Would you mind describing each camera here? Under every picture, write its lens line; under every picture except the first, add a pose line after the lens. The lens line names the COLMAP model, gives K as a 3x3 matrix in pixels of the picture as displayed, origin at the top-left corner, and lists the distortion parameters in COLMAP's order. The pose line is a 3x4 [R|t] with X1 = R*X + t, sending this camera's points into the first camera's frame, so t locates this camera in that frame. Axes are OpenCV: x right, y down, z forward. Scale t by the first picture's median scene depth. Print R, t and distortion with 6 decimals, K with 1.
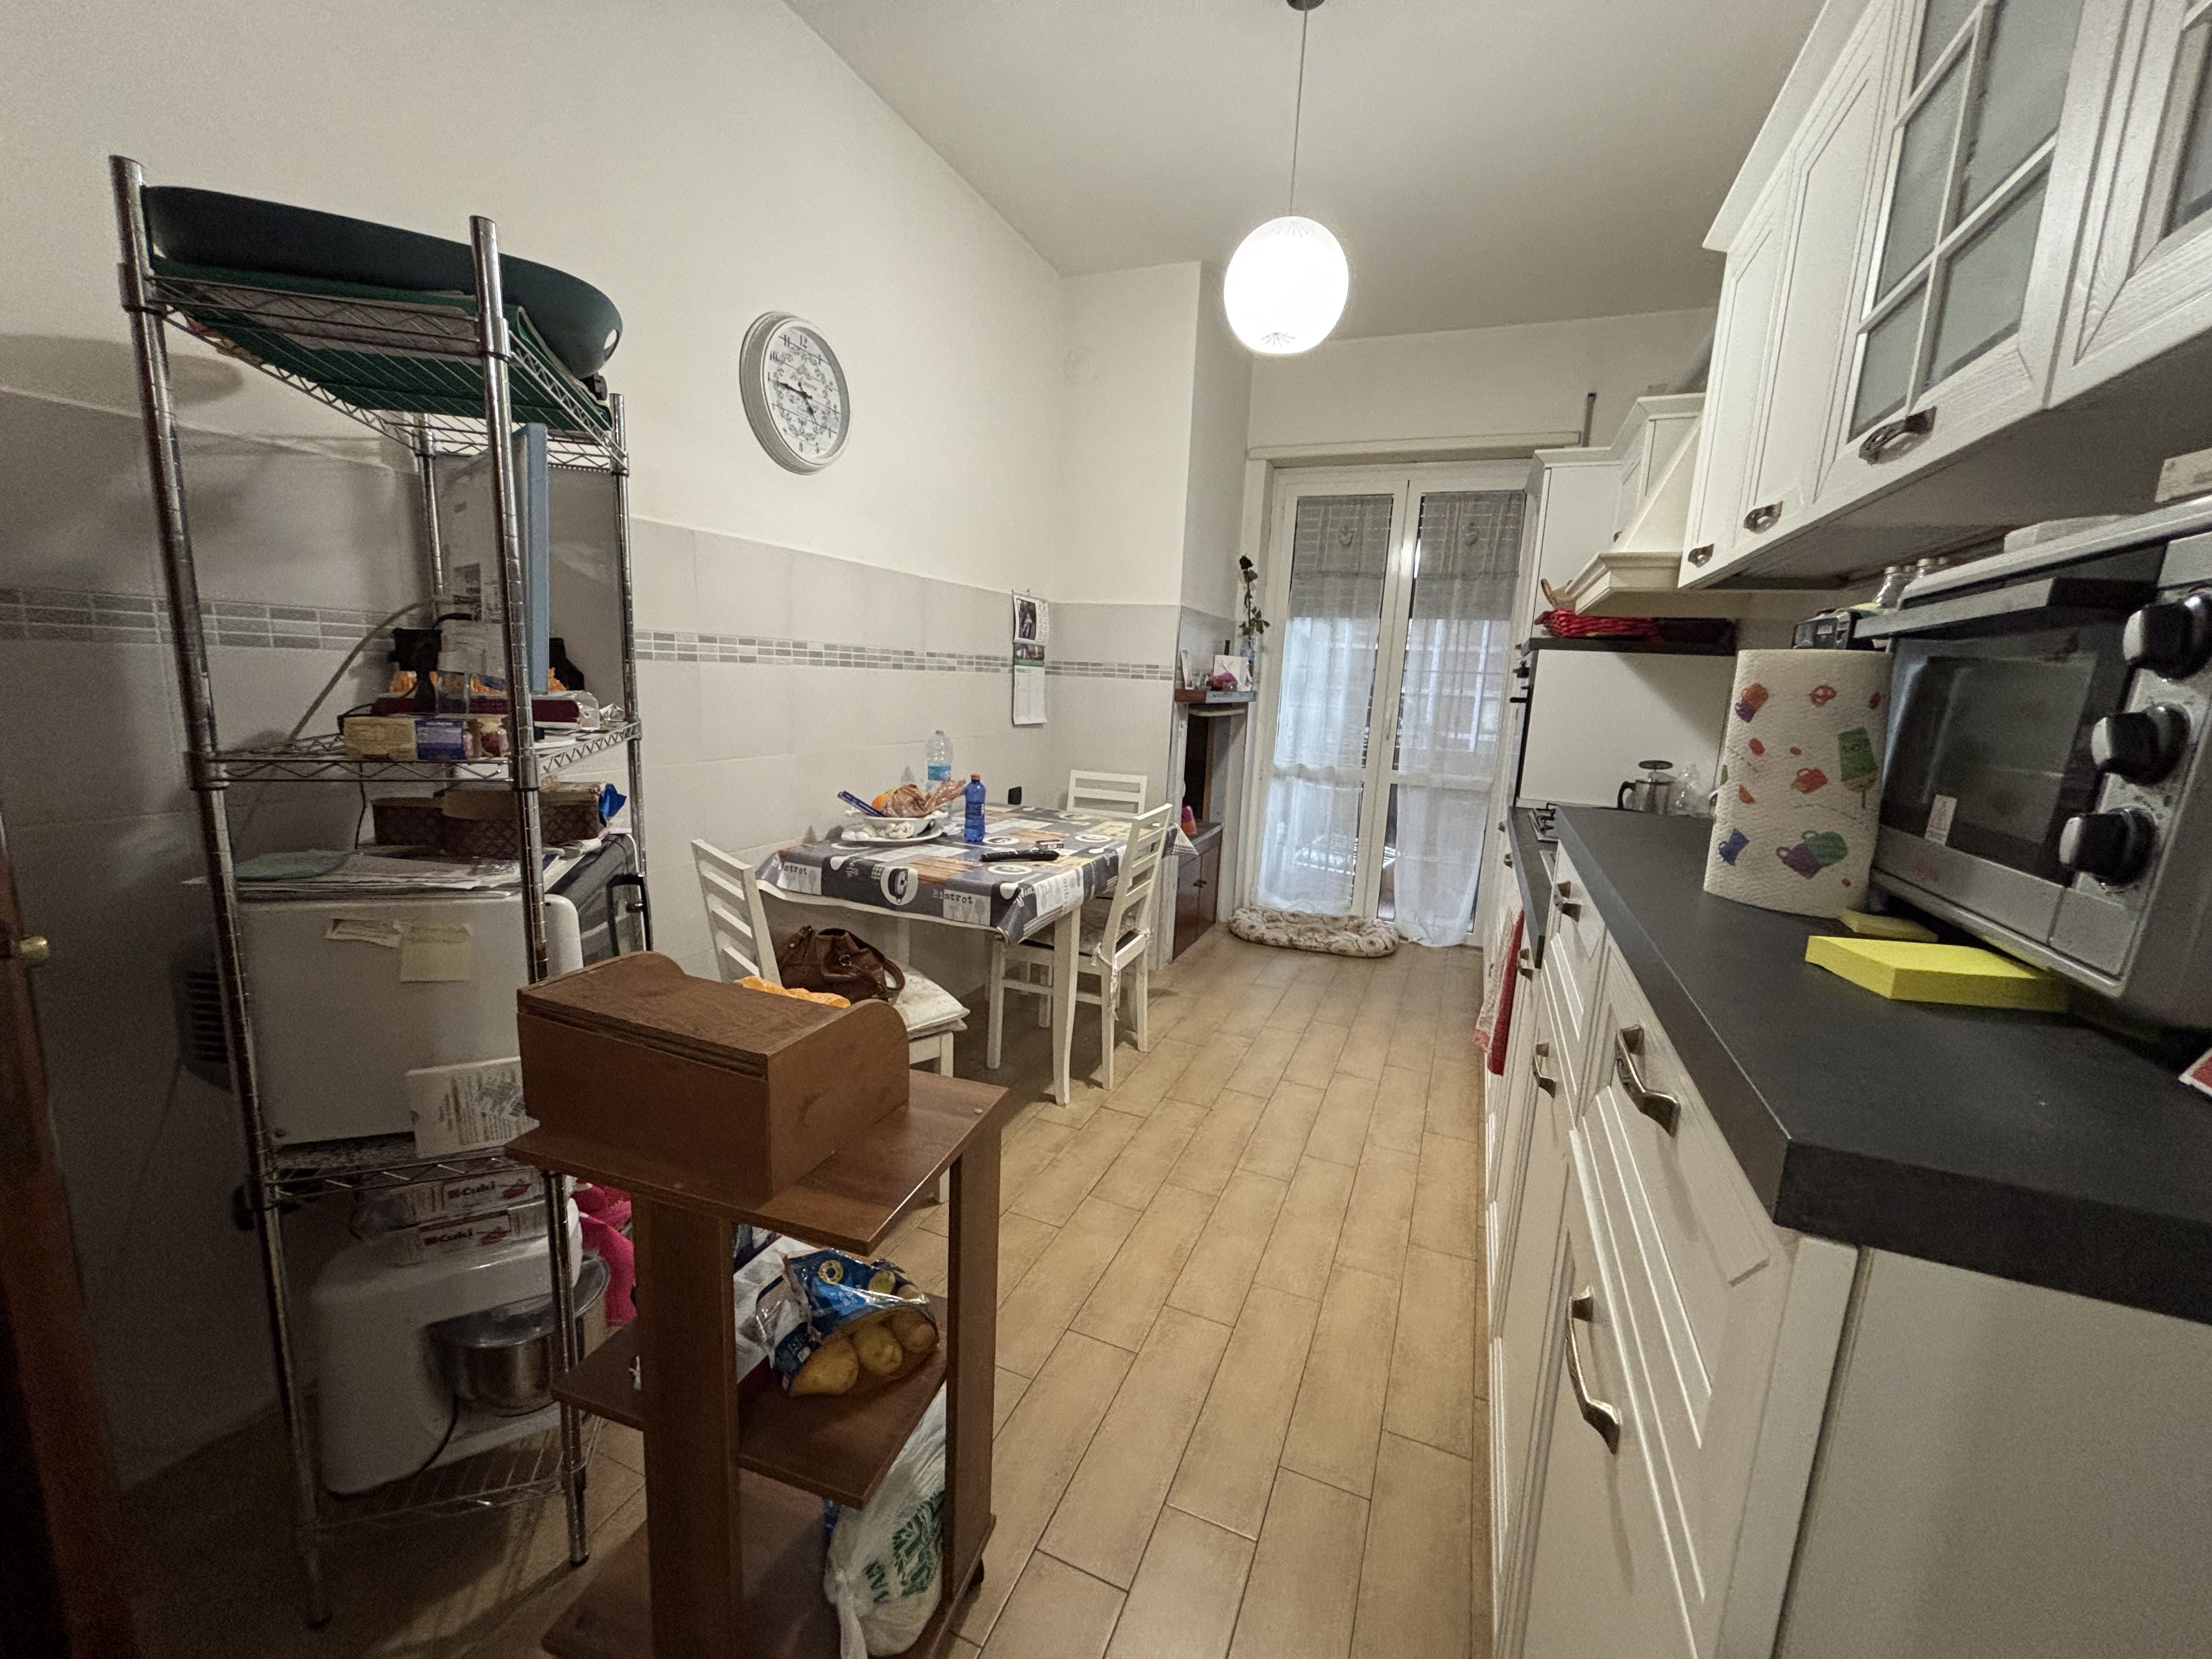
lens RADIAL K [[888.7, 0, 1104.5], [0, 888.7, 828.4], [0, 0, 1]] dist [0.001604, -0.000093]
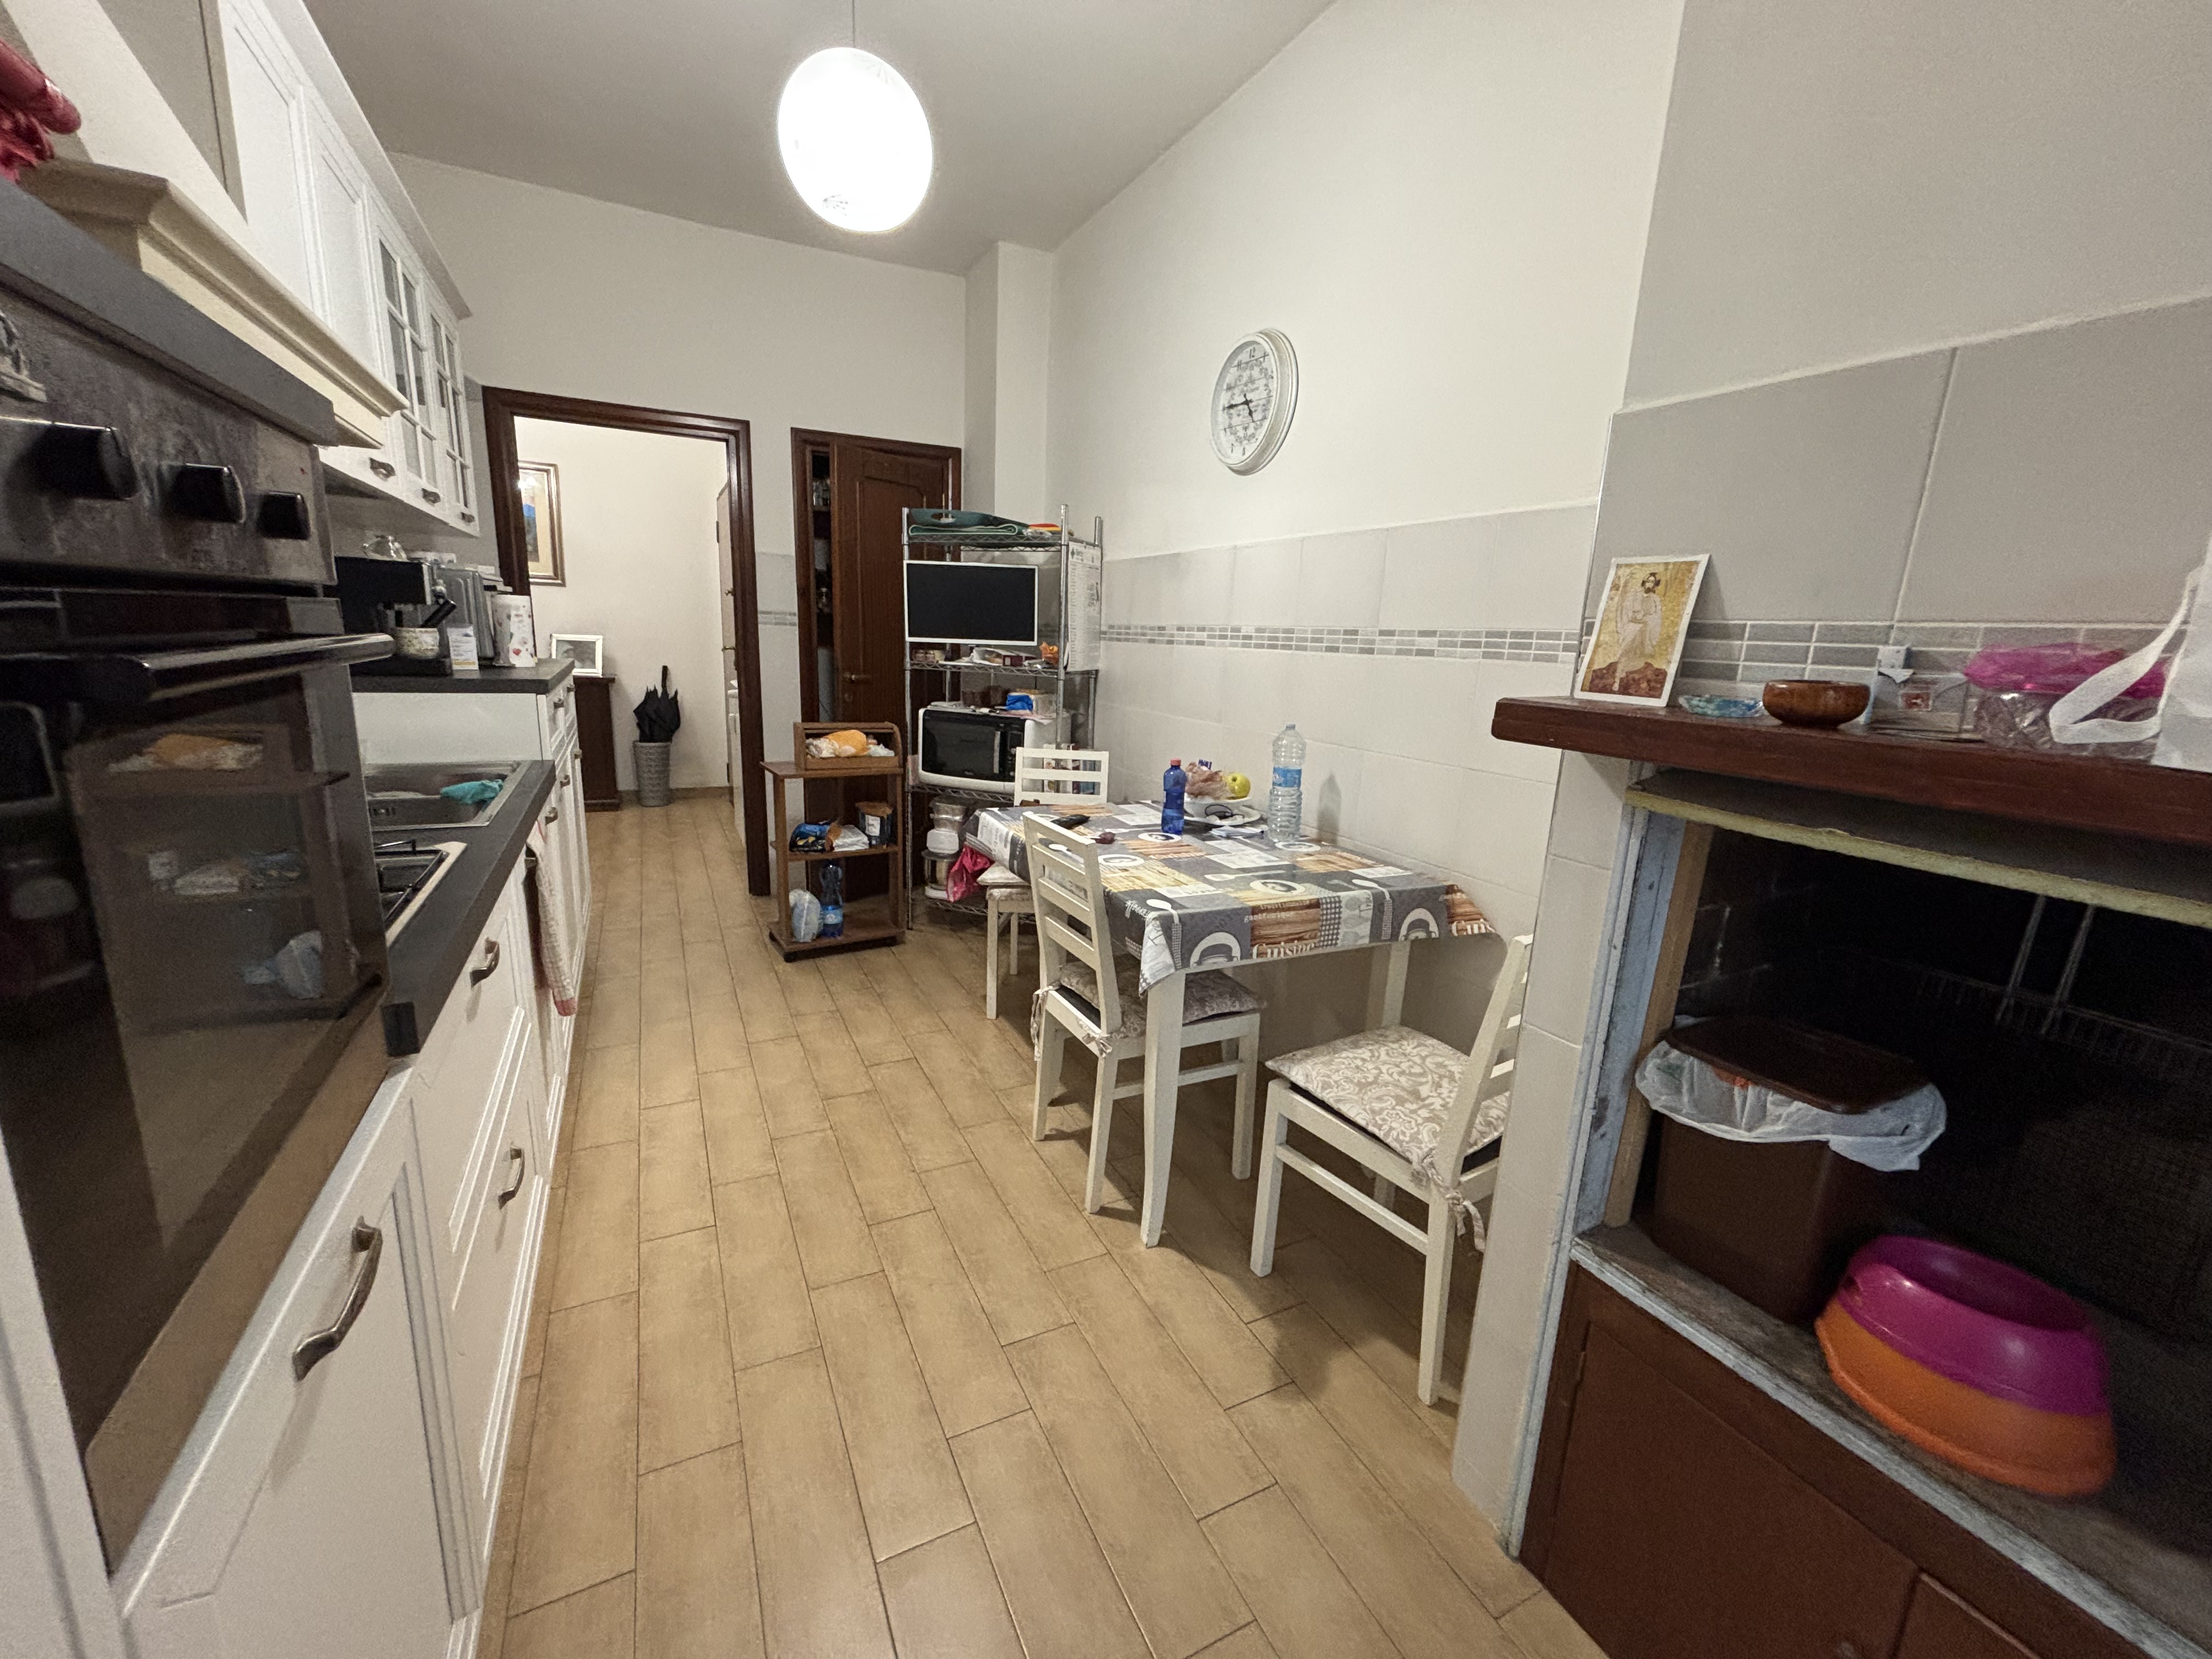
lens RADIAL K [[888.7, 0, 1103.3], [0, 888.7, 835.1], [0, 0, 1]] dist [0.001604, -0.000093]
pose [[-0.649015, 0.094891, -0.754835, 0.599442], [-0.198277, 0.936803, 0.288247, -0.238289], [0.734484, 0.336742, -0.589185, 1.528707]]
